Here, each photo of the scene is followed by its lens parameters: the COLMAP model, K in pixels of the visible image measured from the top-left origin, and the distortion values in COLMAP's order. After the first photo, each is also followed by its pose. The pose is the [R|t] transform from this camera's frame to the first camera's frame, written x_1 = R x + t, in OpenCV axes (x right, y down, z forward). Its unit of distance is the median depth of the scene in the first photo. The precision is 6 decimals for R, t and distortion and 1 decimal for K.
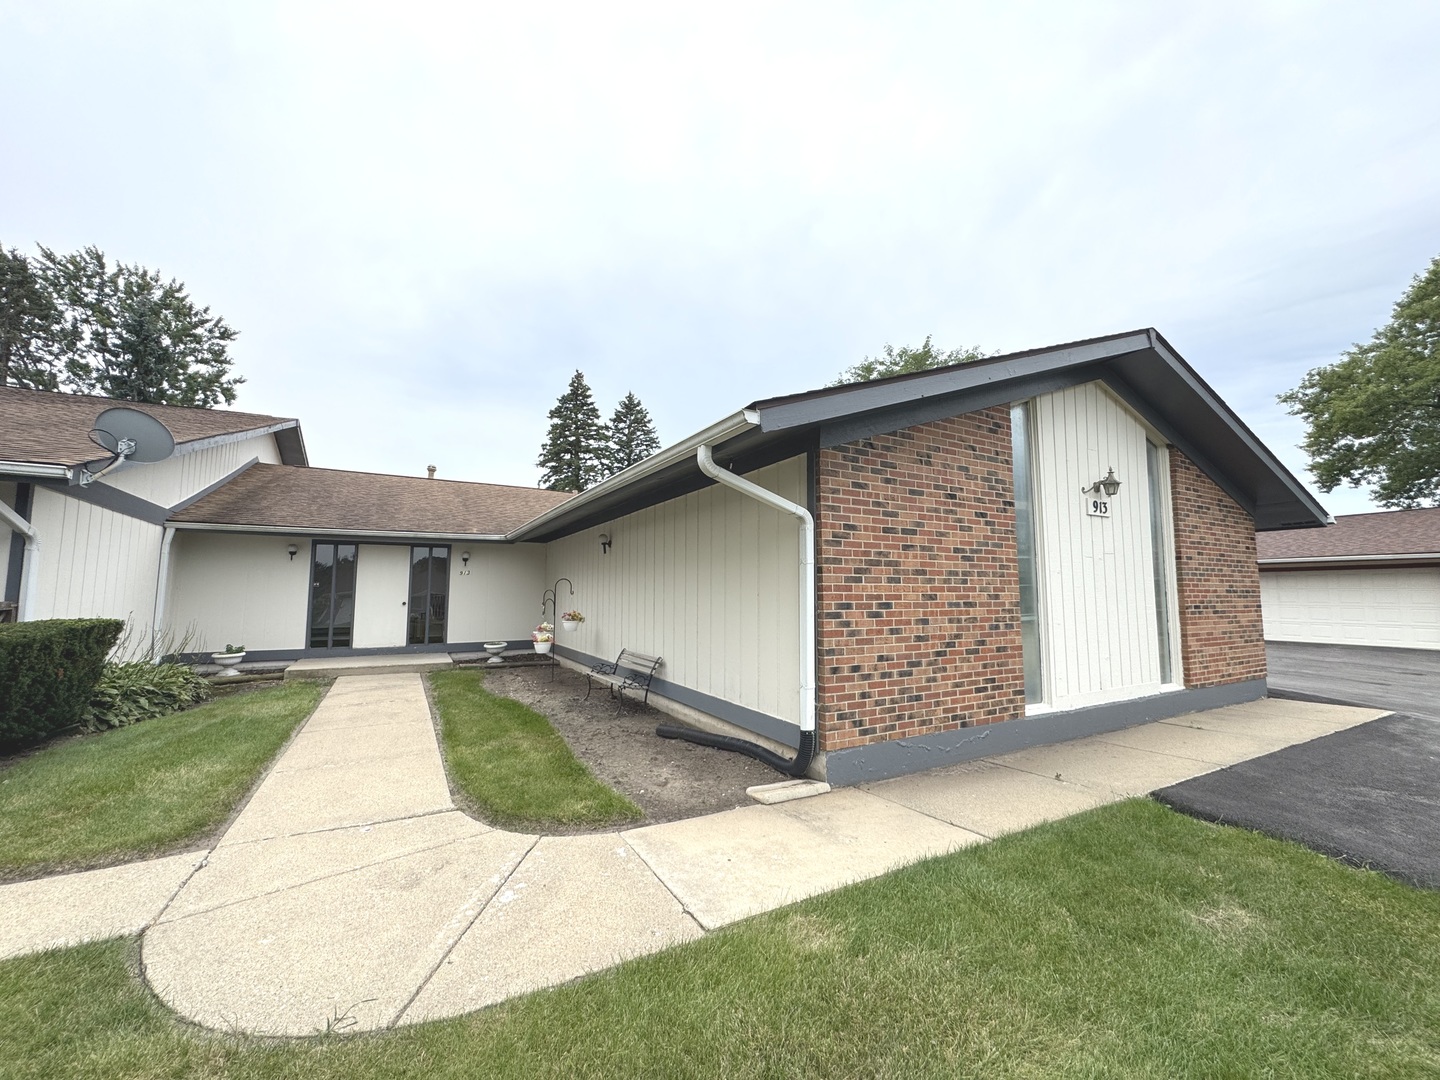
lens RADIAL K [[575.6, 0, 720.0], [0, 575.6, 540.0], [0, 0, 1]] dist [-0.000605, 0.000409]
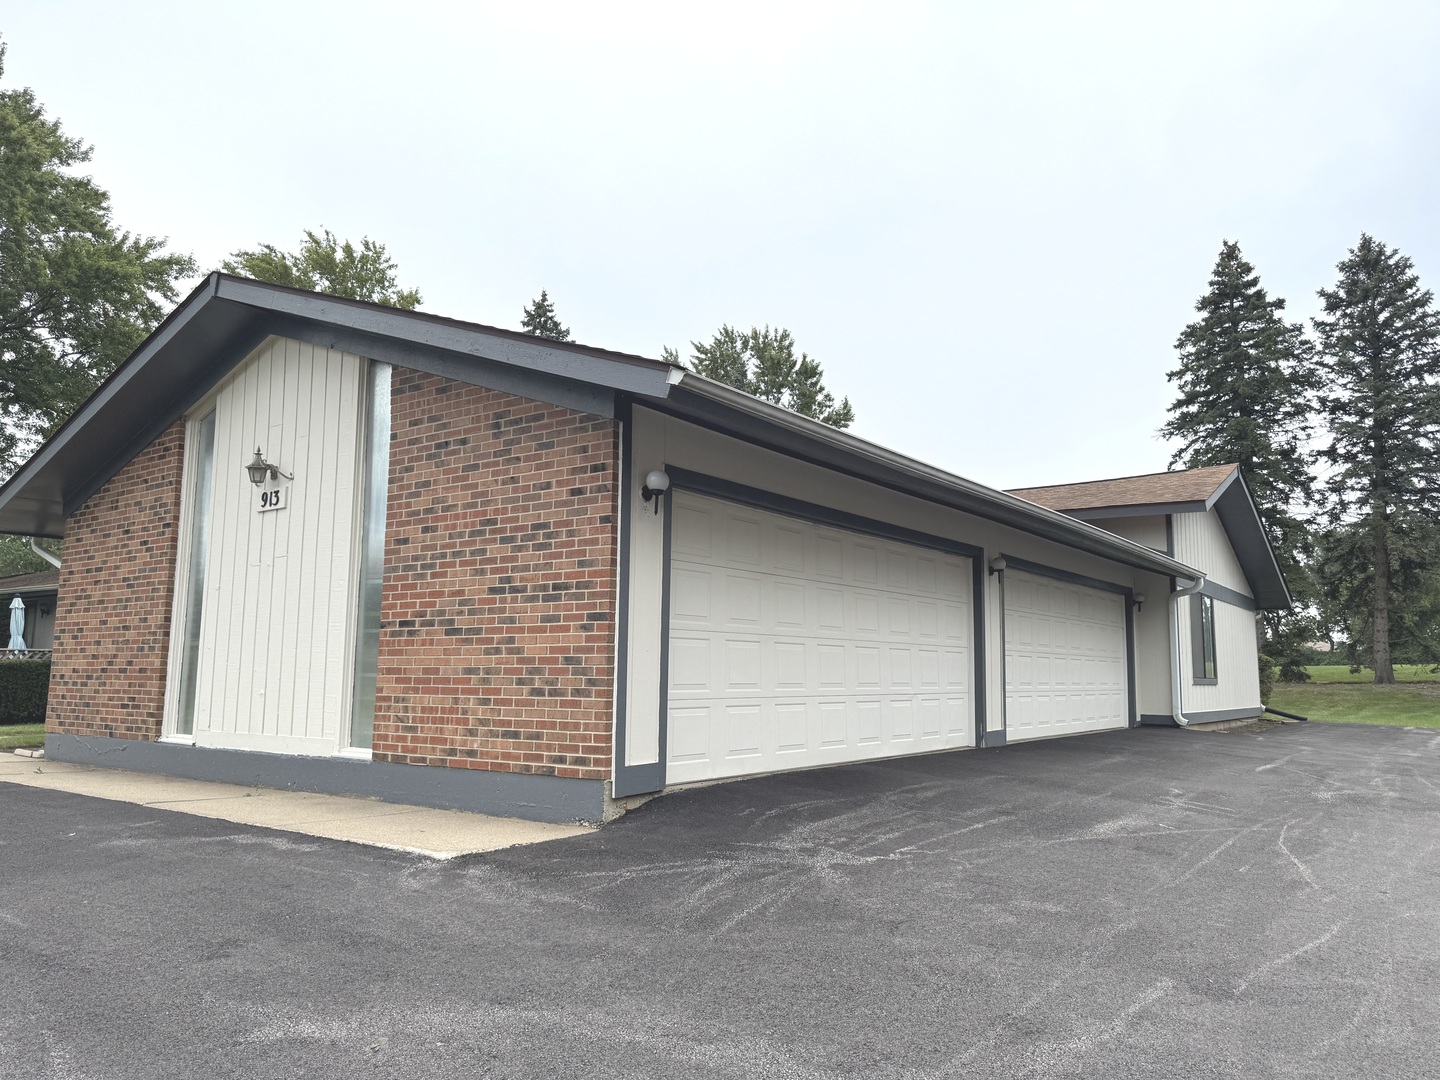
lens RADIAL K [[1019.9, 0, 727.3], [0, 1019.9, 547.7], [0, 0, 1]] dist [0.056344, -0.064445]
pose [[0.412153, -0.111494, -0.904267, 2.619515], [0.077278, 0.993186, -0.087235, 0.213943], [0.907831, -0.033926, 0.417961, 1.187329]]
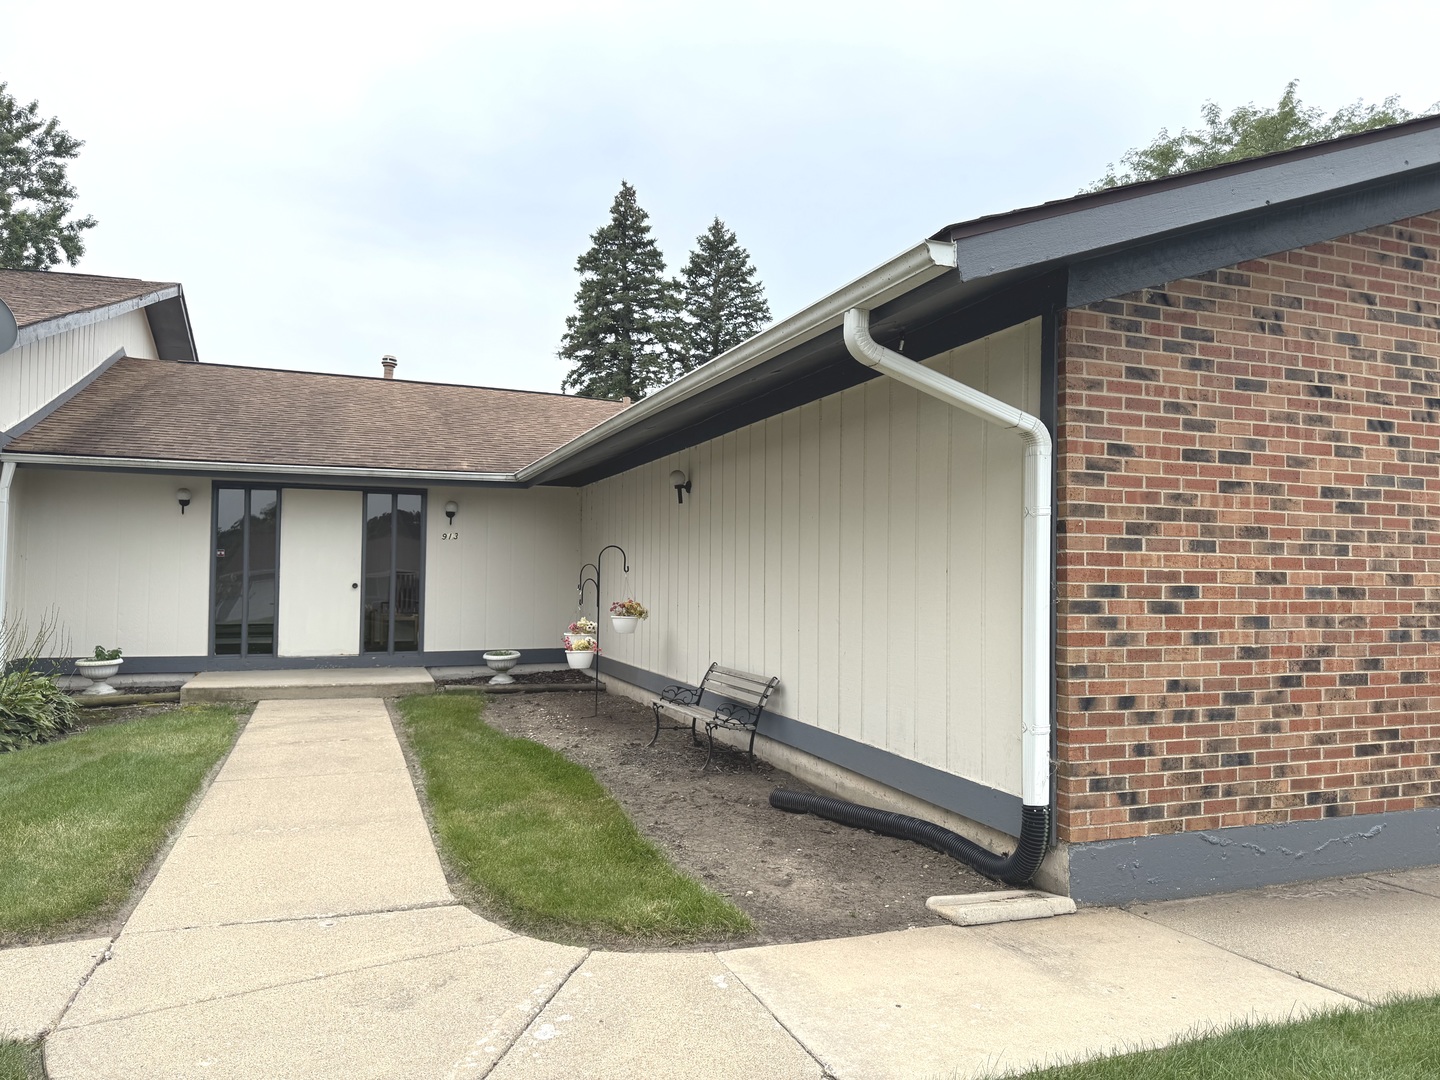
lens RADIAL K [[1019.9, 0, 727.3], [0, 1019.9, 547.7], [0, 0, 1]] dist [0.056344, -0.064445]
pose [[0.989669, 0.006241, -0.143232, -0.005738], [0.002609, 0.998102, 0.061521, 0.008567], [0.143344, -0.061259, 0.987775, -0.033846]]
